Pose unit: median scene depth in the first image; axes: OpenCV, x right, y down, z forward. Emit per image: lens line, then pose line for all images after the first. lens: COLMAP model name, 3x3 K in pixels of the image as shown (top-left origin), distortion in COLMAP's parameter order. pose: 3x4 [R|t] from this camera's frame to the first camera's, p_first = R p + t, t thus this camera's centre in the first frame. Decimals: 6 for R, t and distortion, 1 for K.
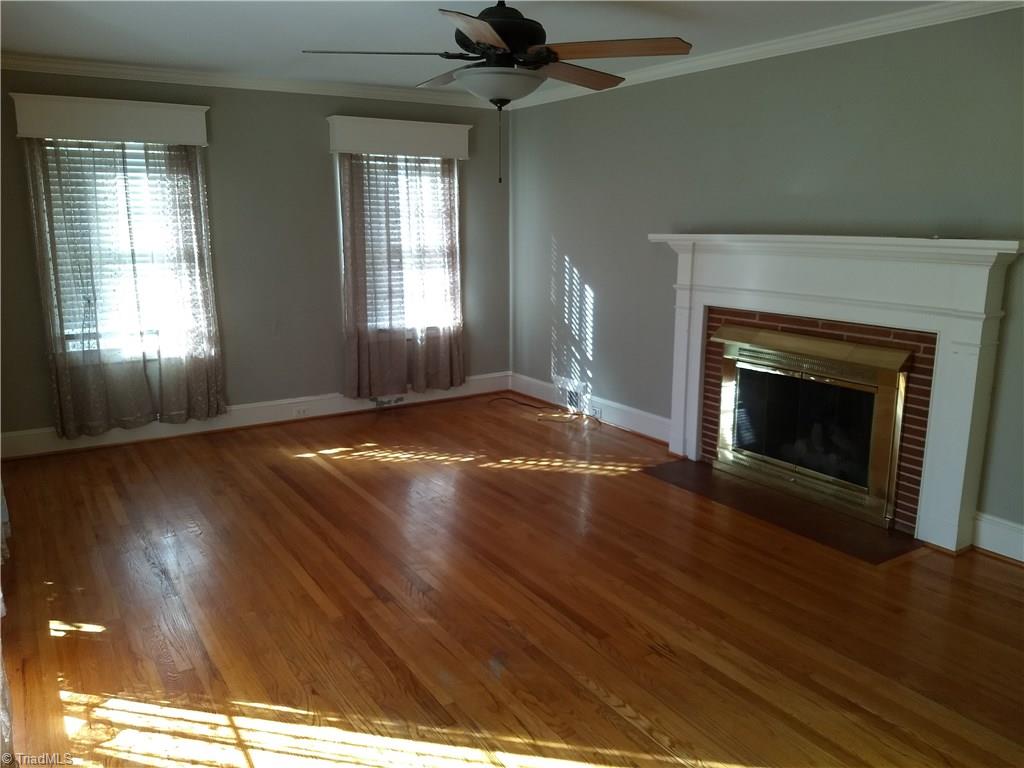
lens RADIAL K [[781.4, 0, 515.4], [0, 781.4, 387.8], [0, 0, 1]] dist [0.128893, -0.219264]
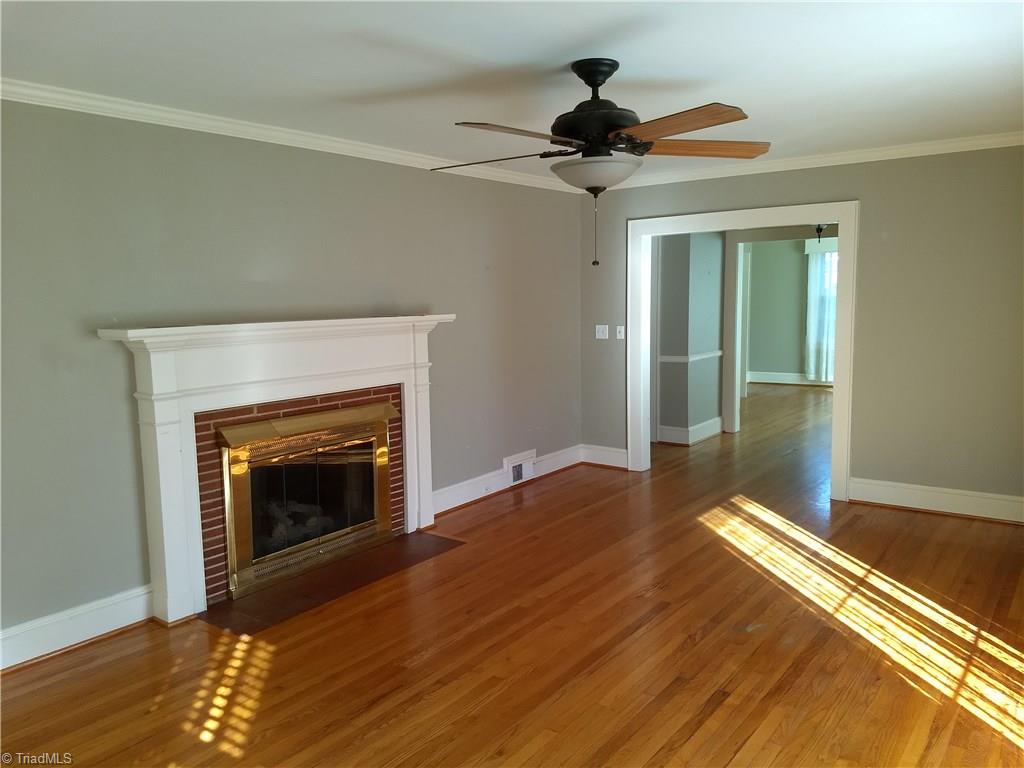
lens RADIAL K [[778.8, 0, 511.4], [0, 778.8, 389.2], [0, 0, 1]] dist [0.186518, -0.218457]
pose [[-0.346955, -0.116993, 0.930556, -0.559729], [0.213146, 0.956391, 0.199712, -0.199856], [-0.913340, 0.267635, -0.306889, 0.856735]]
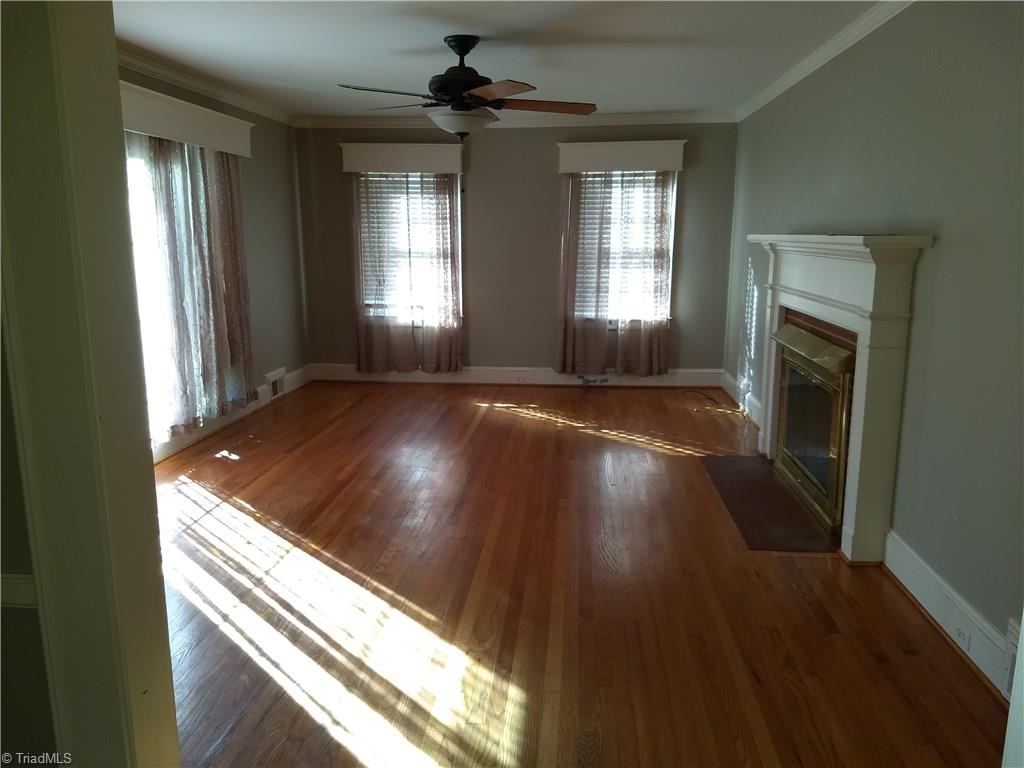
lens RADIAL K [[778.8, 0, 511.4], [0, 778.8, 389.2], [0, 0, 1]] dist [0.186518, -0.218457]
pose [[0.792651, 0.118552, -0.598038, 0.531097], [-0.128608, 0.991353, 0.026062, 0.018606], [0.595957, 0.056254, 0.801044, -0.017936]]
